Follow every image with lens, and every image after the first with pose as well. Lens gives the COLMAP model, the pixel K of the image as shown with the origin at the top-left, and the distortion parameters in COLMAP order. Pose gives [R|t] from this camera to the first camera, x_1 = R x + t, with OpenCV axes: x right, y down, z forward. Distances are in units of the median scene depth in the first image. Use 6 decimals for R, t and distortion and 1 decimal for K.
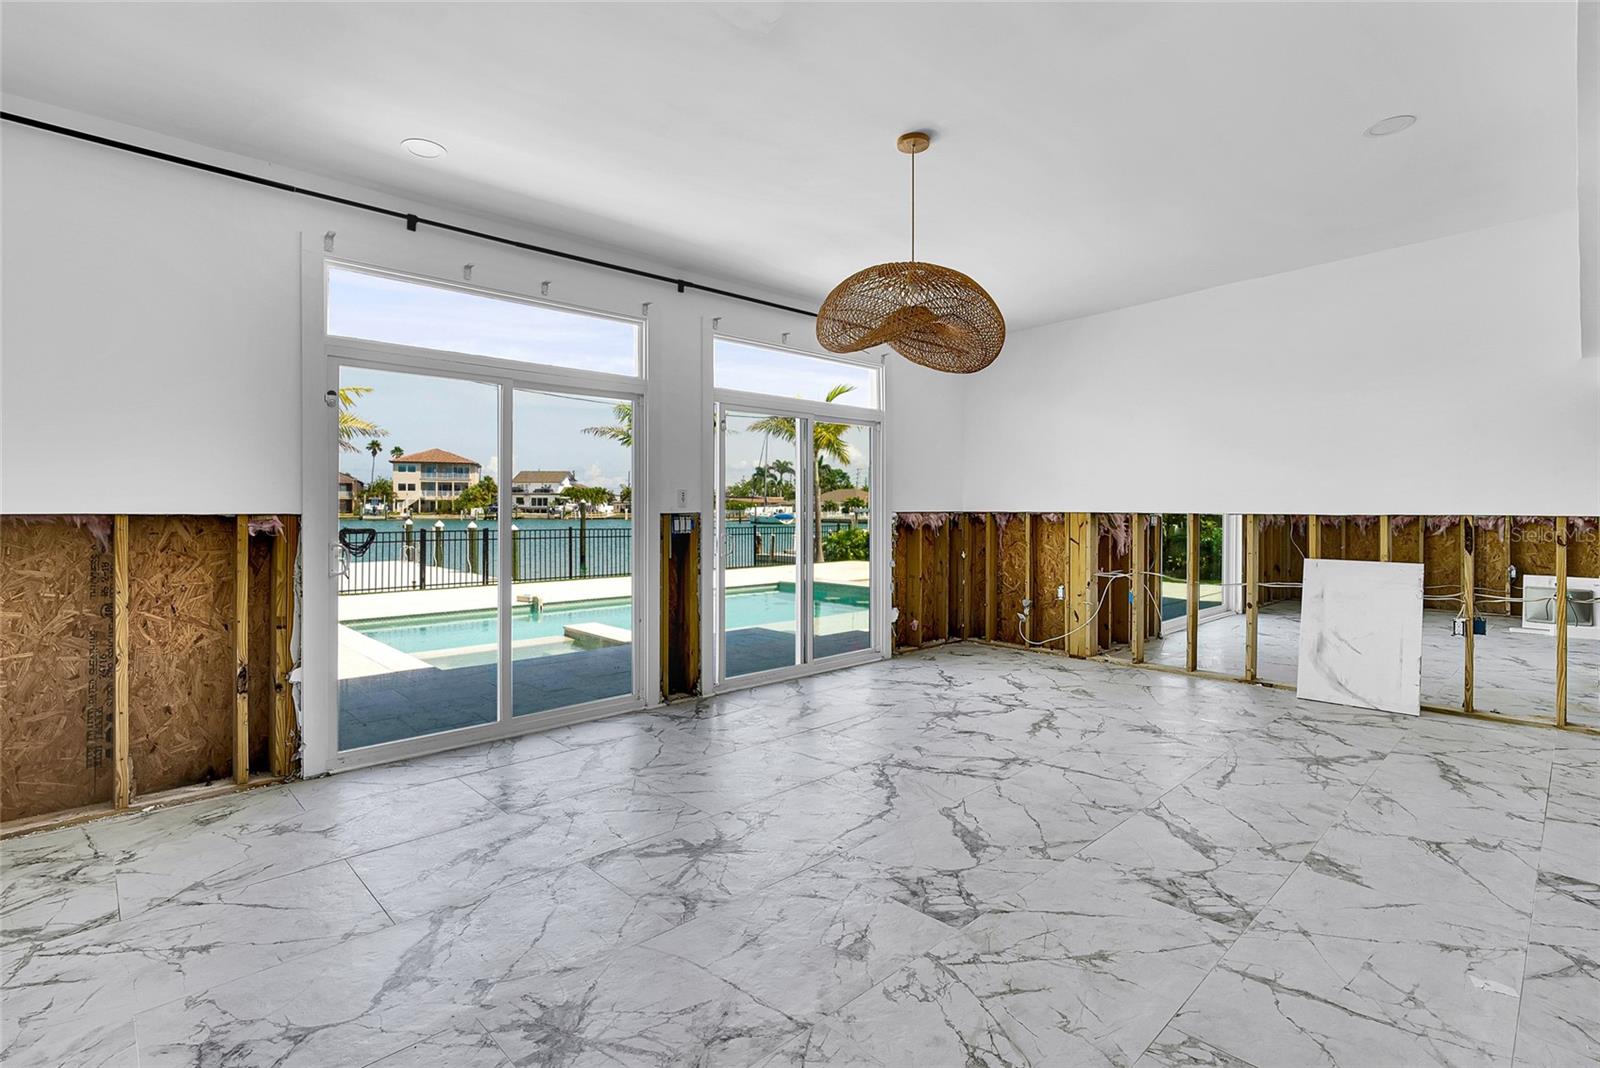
lens RADIAL K [[758.1, 0, 801.9], [0, 758.1, 508.3], [0, 0, 1]] dist [-0.004417, -0.000115]
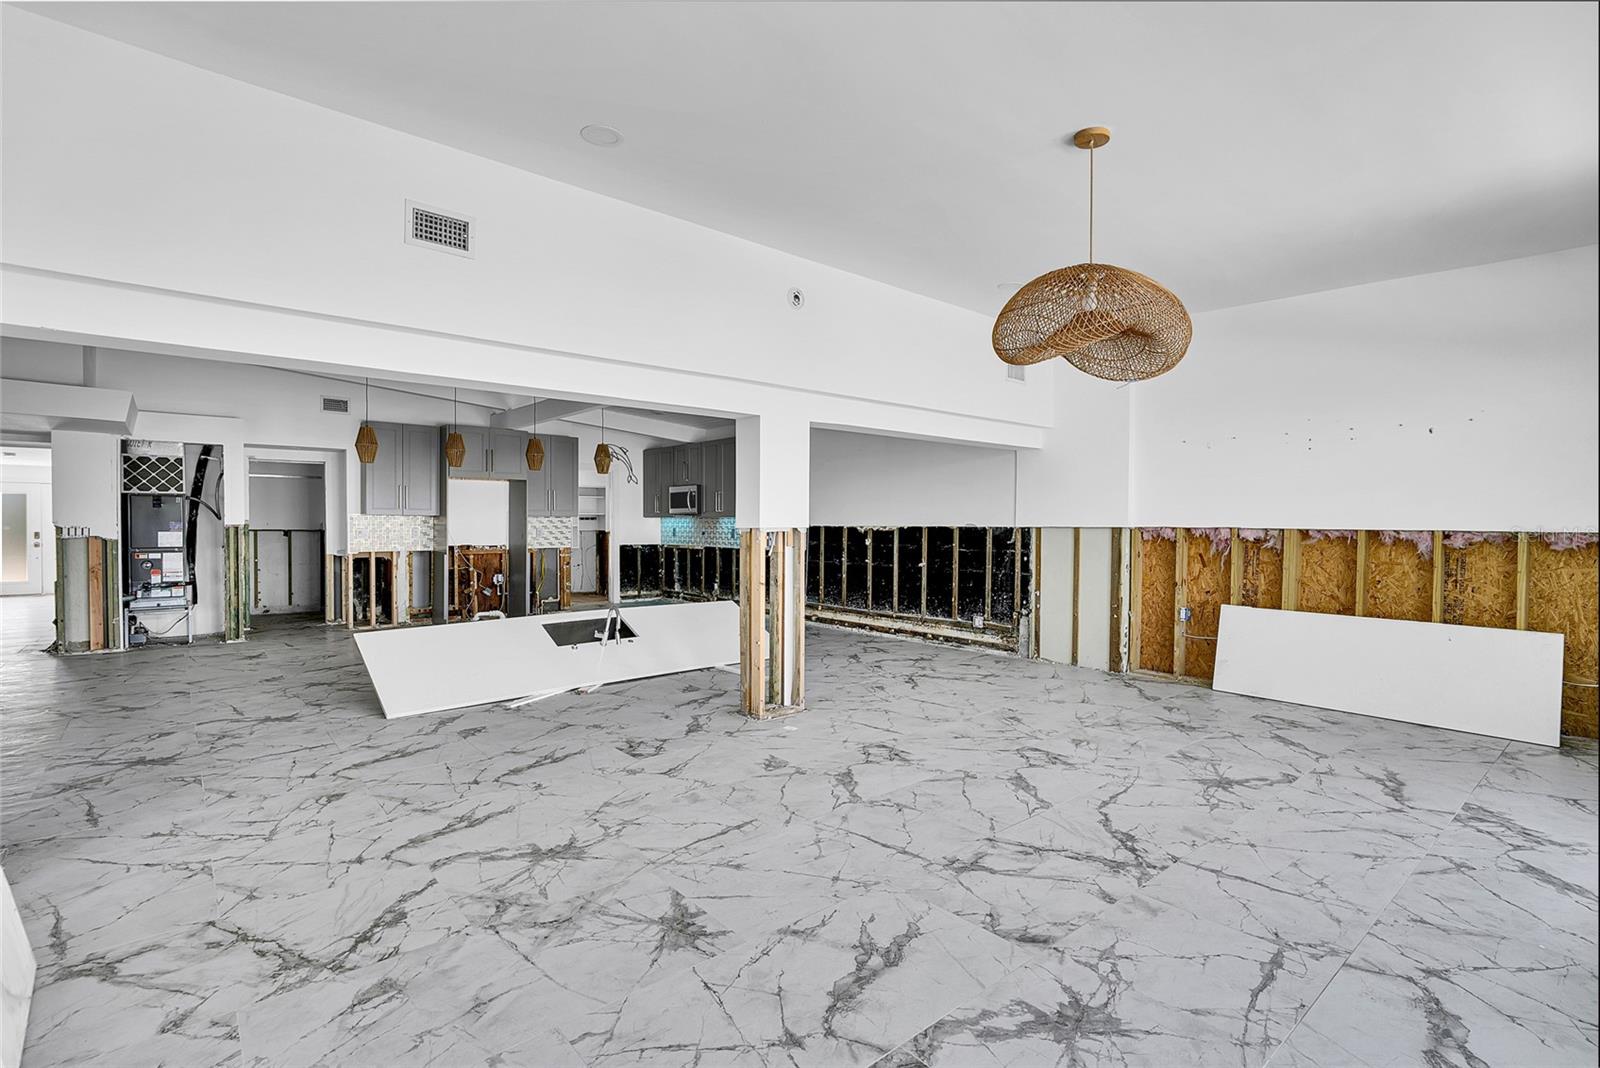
lens RADIAL K [[749.7, 0, 804.9], [0, 749.7, 536.8], [0, 0, 1]] dist [-0.010173, 0.000008]
pose [[-0.998515, -0.010618, 0.053430, 0.496038], [-0.009546, 0.999749, 0.020279, 0.001316], [-0.053632, 0.019738, -0.998366, 2.146561]]
